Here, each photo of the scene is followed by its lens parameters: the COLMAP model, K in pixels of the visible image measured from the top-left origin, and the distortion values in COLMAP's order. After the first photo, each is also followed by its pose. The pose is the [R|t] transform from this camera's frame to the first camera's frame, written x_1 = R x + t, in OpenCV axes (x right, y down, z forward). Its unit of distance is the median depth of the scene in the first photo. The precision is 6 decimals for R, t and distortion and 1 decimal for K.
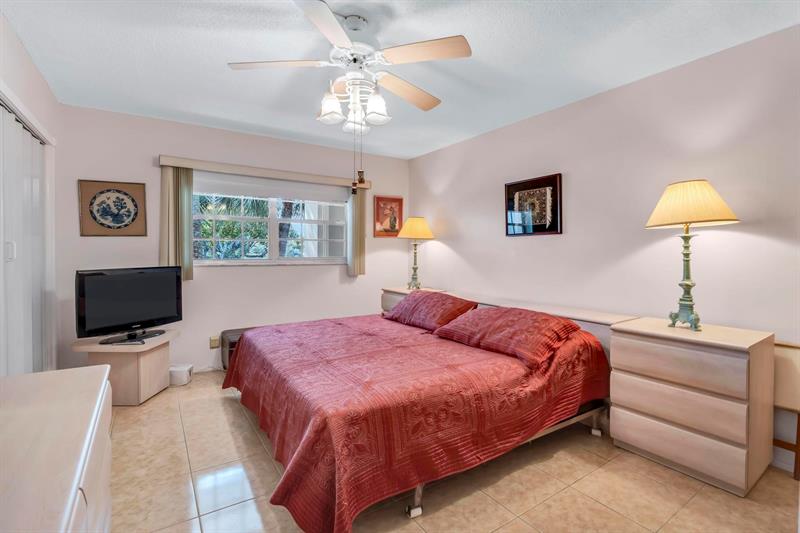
lens RADIAL K [[386.4, 0, 397.7], [0, 386.4, 253.7], [0, 0, 1]] dist [-0.020686, 0.004666]
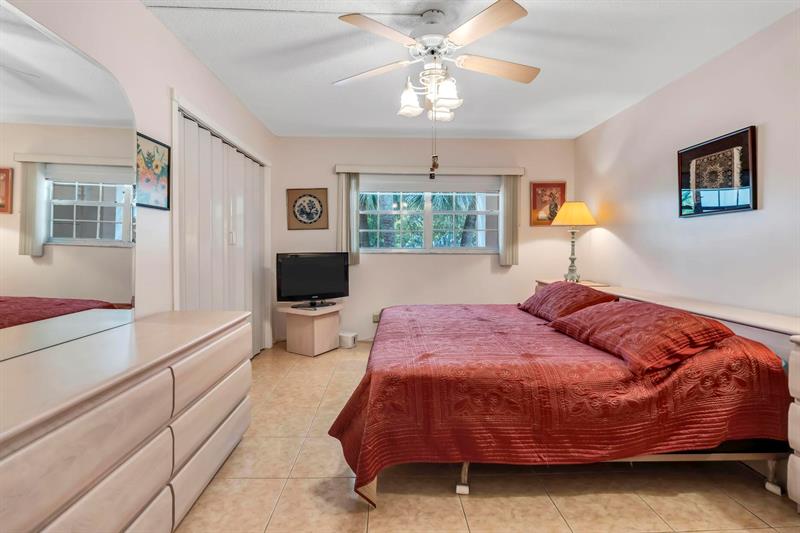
lens RADIAL K [[386.4, 0, 397.7], [0, 386.4, 253.7], [0, 0, 1]] dist [-0.020686, 0.004666]
pose [[0.839799, 0.006287, -0.542861, 0.322184], [-0.004251, 0.999978, 0.005005, 0.038991], [0.542881, -0.001895, 0.839808, 0.048996]]
